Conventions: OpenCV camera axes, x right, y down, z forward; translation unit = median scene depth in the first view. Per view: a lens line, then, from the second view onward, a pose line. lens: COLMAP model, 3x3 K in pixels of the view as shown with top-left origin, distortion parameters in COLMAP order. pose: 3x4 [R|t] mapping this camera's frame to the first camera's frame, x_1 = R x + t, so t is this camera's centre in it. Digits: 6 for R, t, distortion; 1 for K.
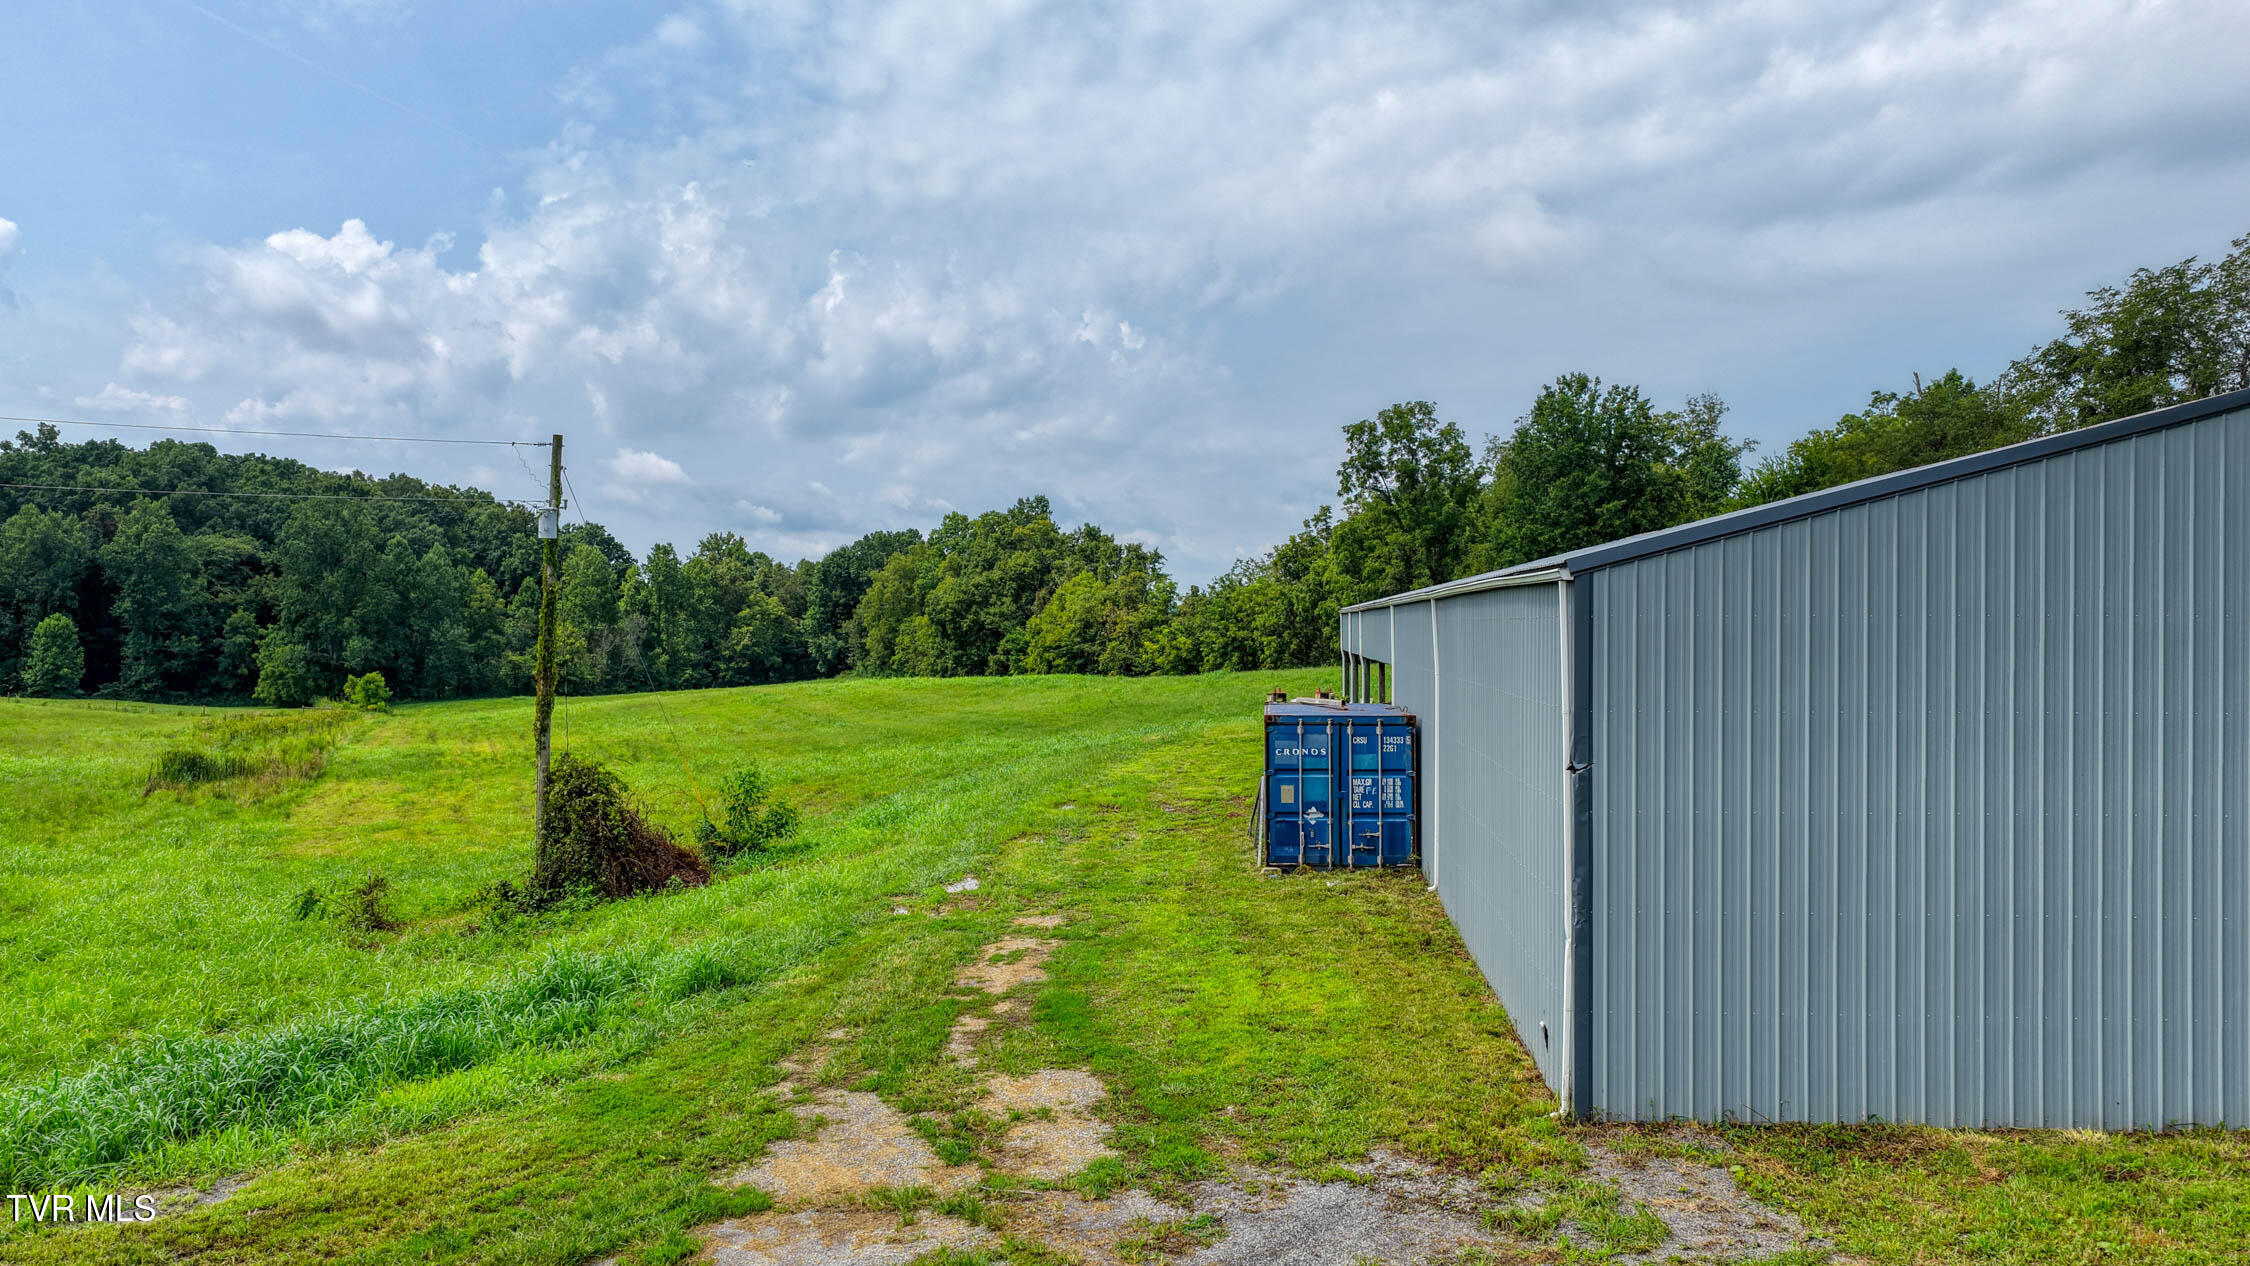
lens RADIAL K [[1993.0, 0, 1125.0], [0, 1993.0, 621.2], [0, 0, 1]] dist [0.018479, 0.028159]
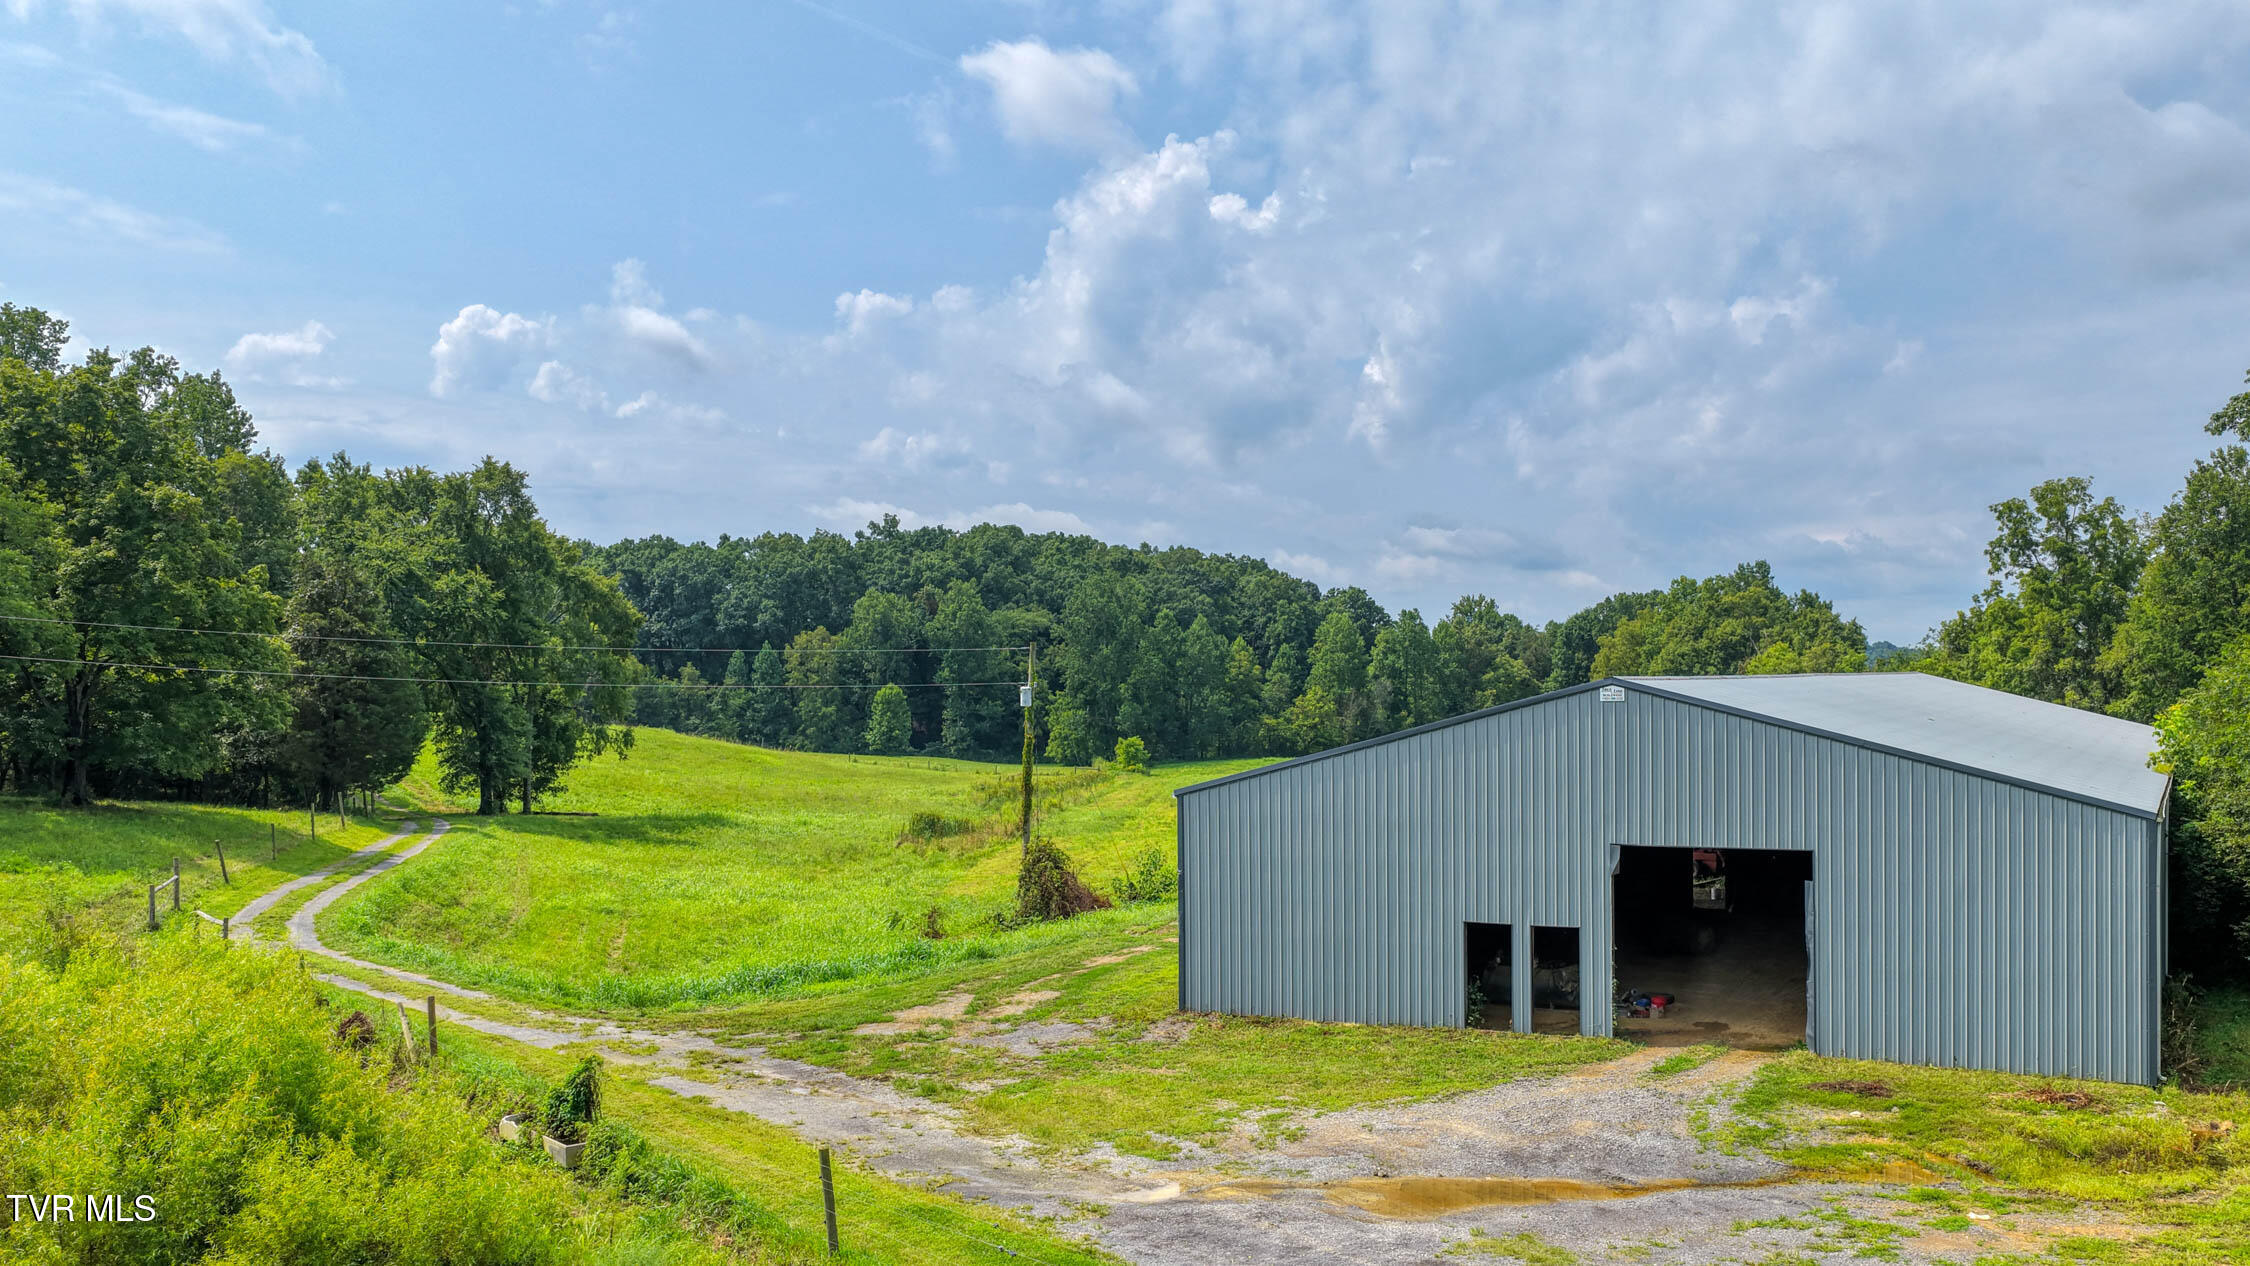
lens RADIAL K [[2117.3, 0, 1132.4], [0, 2117.3, 647.6], [0, 0, 1]] dist [0.002364, 0.000000]
pose [[0.924527, -0.009908, -0.380989, 0.060801], [0.006140, 0.999919, -0.011104, -0.009082], [0.381068, 0.007927, 0.924513, -0.076682]]
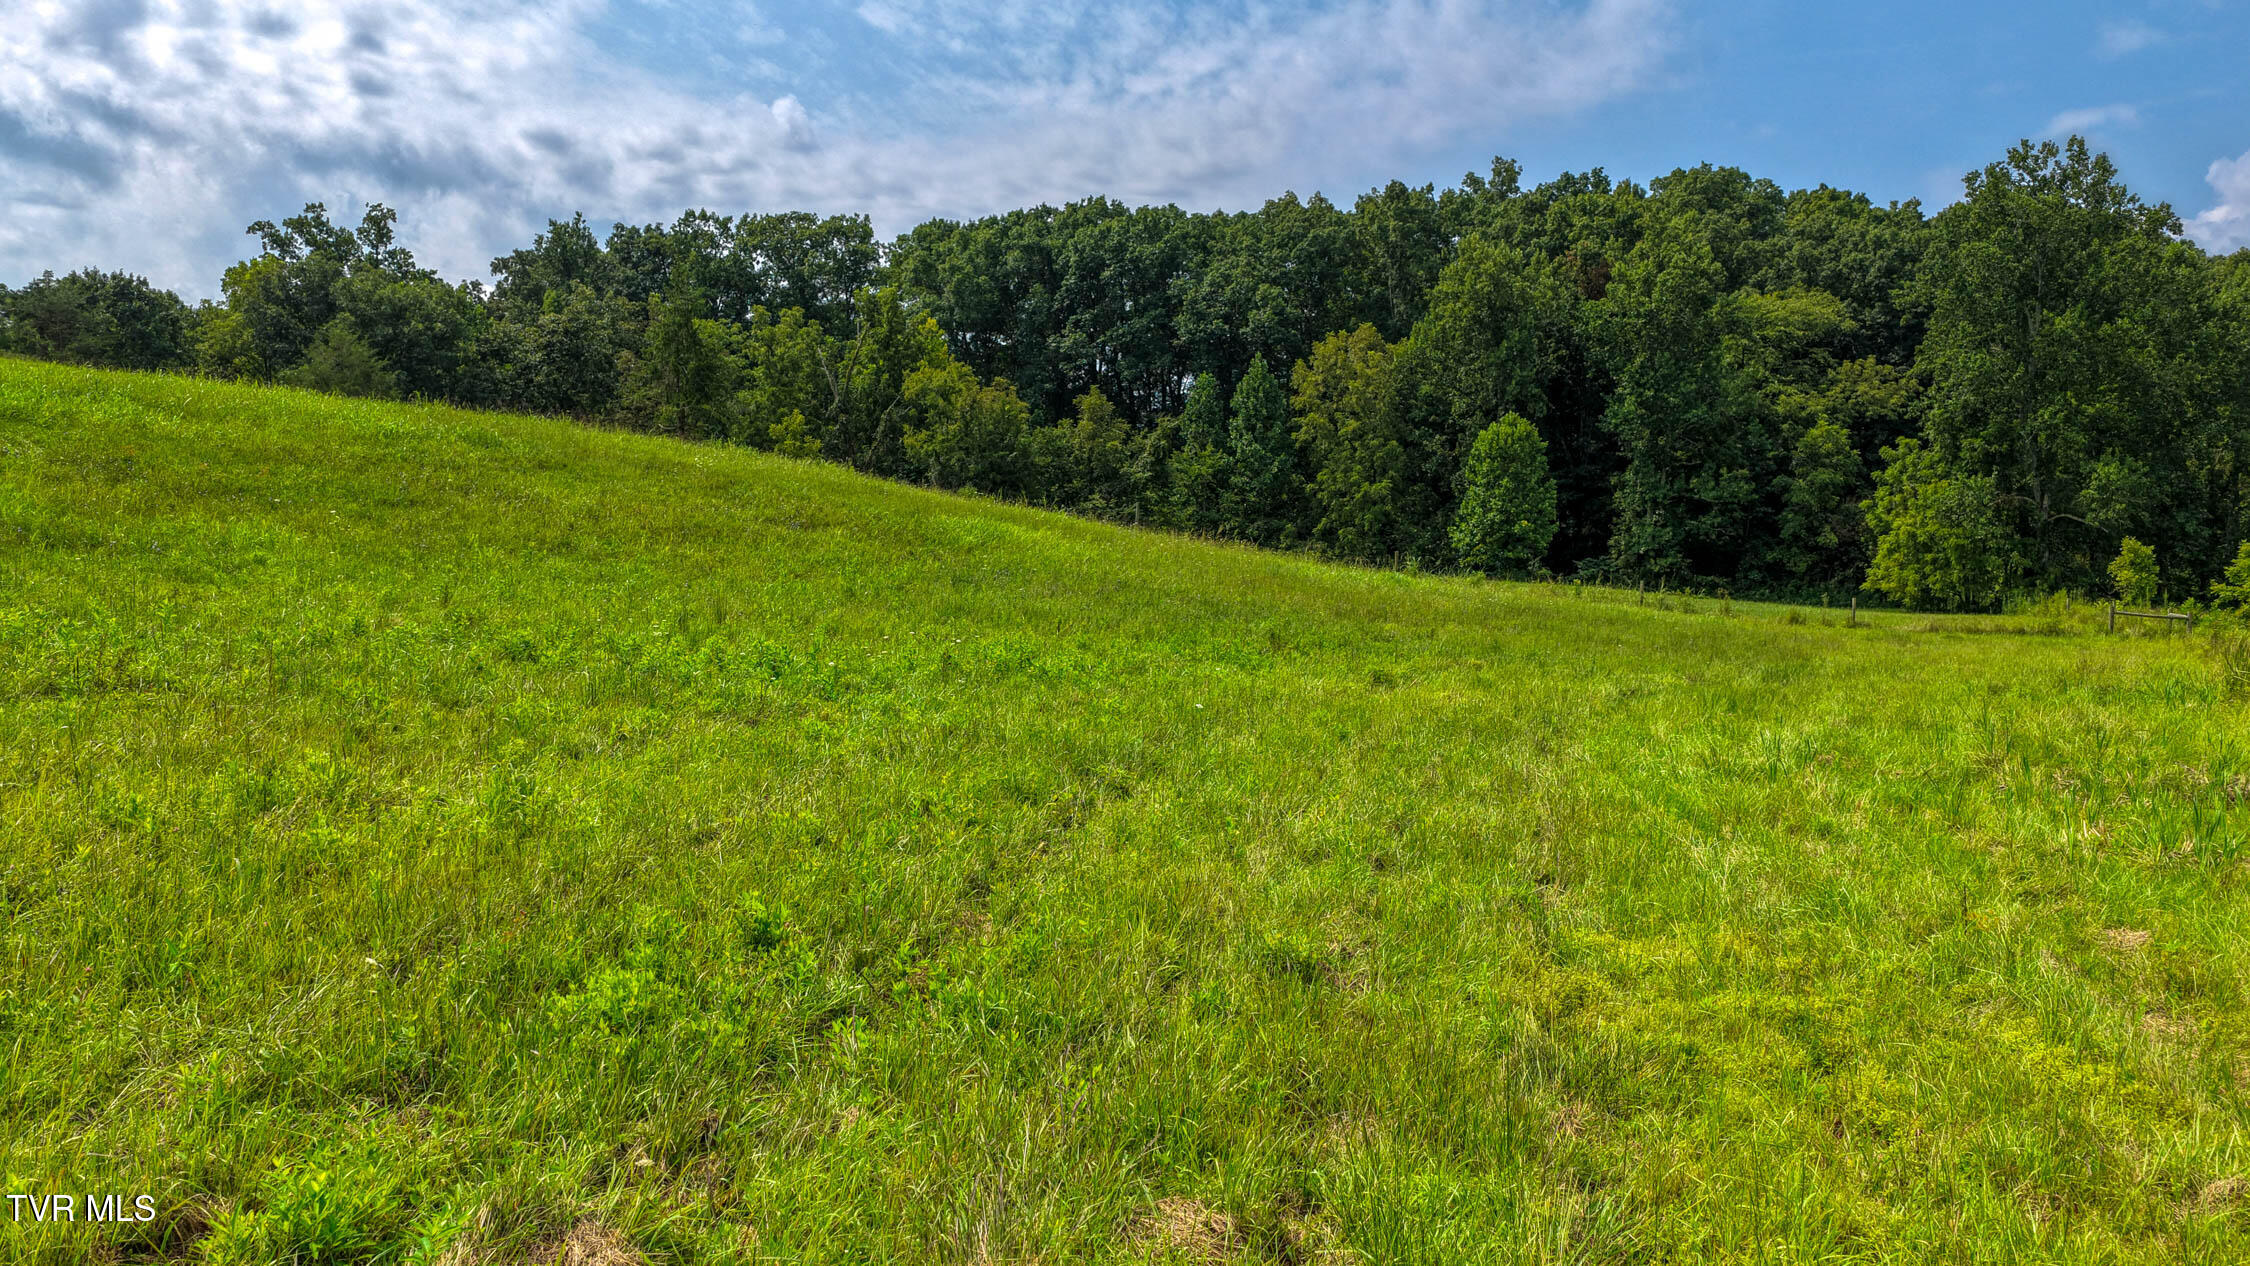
lens RADIAL K [[2117.3, 0, 1135.3], [0, 2117.3, 632.6], [0, 0, 1]] dist [0.002364, 0.000000]
pose [[0.785517, 0.035804, -0.617804, -0.246480], [-0.003417, 0.998561, 0.053526, 0.020838], [0.618831, -0.039934, 0.784508, 0.467342]]
